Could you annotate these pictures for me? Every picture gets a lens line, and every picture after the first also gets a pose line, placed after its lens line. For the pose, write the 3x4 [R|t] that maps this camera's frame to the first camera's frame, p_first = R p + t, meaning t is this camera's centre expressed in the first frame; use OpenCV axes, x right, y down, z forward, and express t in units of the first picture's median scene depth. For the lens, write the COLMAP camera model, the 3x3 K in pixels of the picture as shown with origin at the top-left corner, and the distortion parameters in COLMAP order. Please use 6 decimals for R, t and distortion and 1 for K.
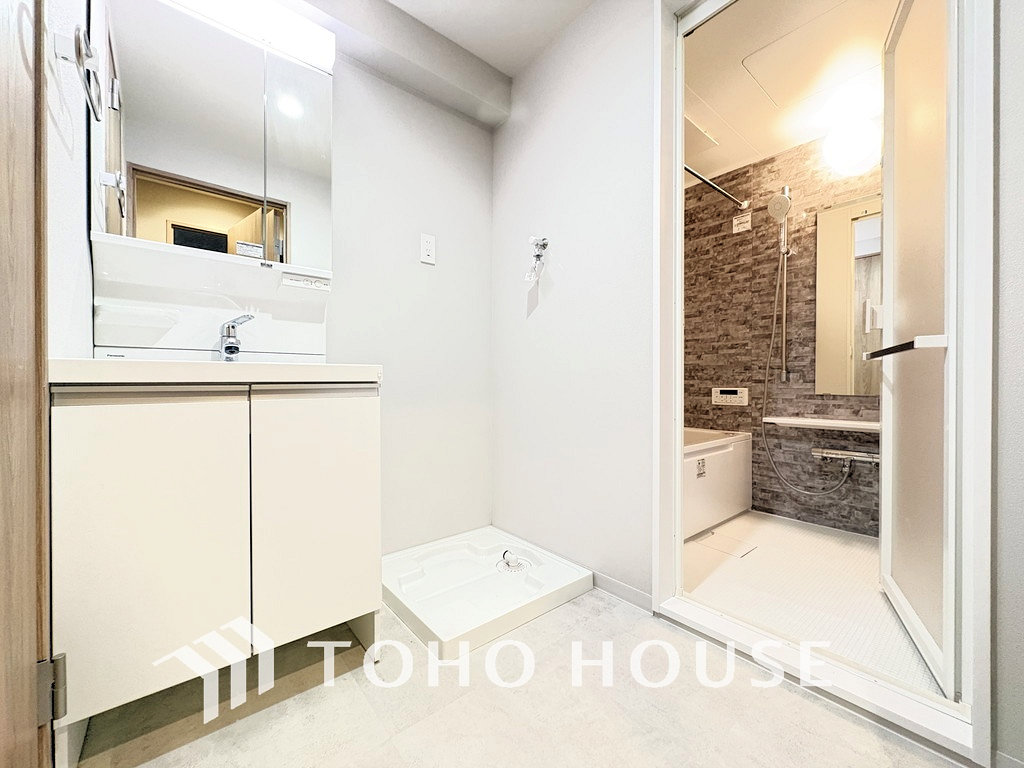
lens RADIAL K [[405.6, 0, 510.6], [0, 405.6, 383.9], [0, 0, 1]] dist [0.002995, 0.000172]
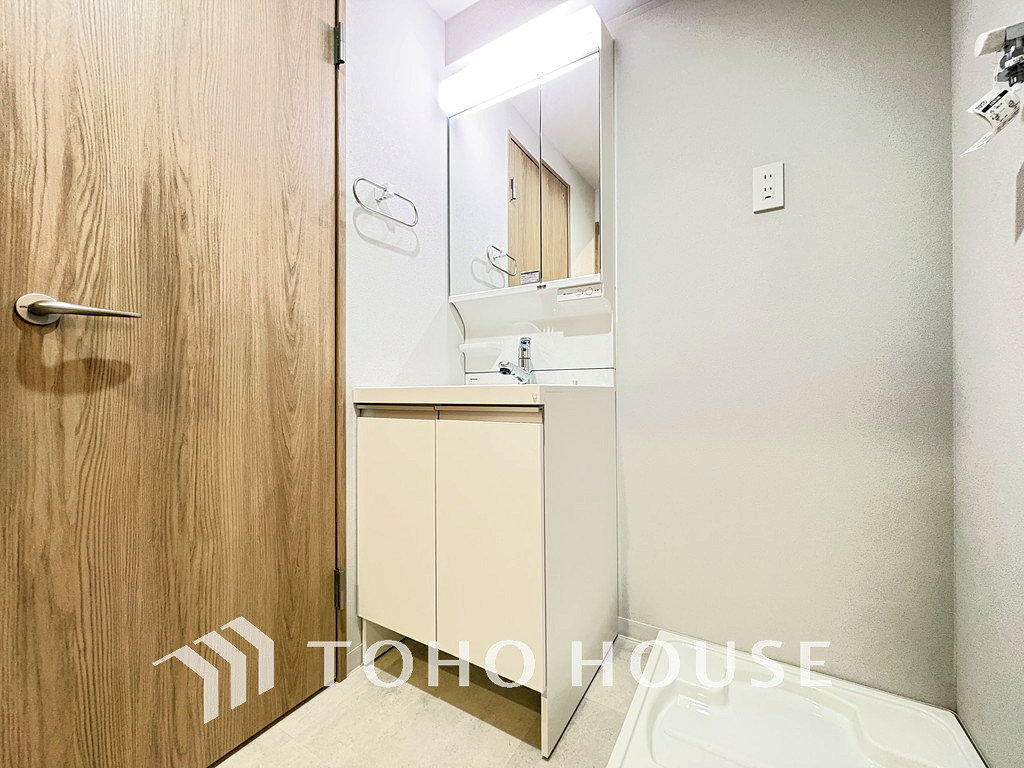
lens RADIAL K [[405.6, 0, 510.6], [0, 405.6, 383.9], [0, 0, 1]] dist [0.002995, 0.000172]
pose [[0.332507, -0.009477, -0.943053, 0.325959], [0.003660, 0.999955, -0.008758, -0.032407], [0.943094, -0.000539, 0.332527, 0.540063]]
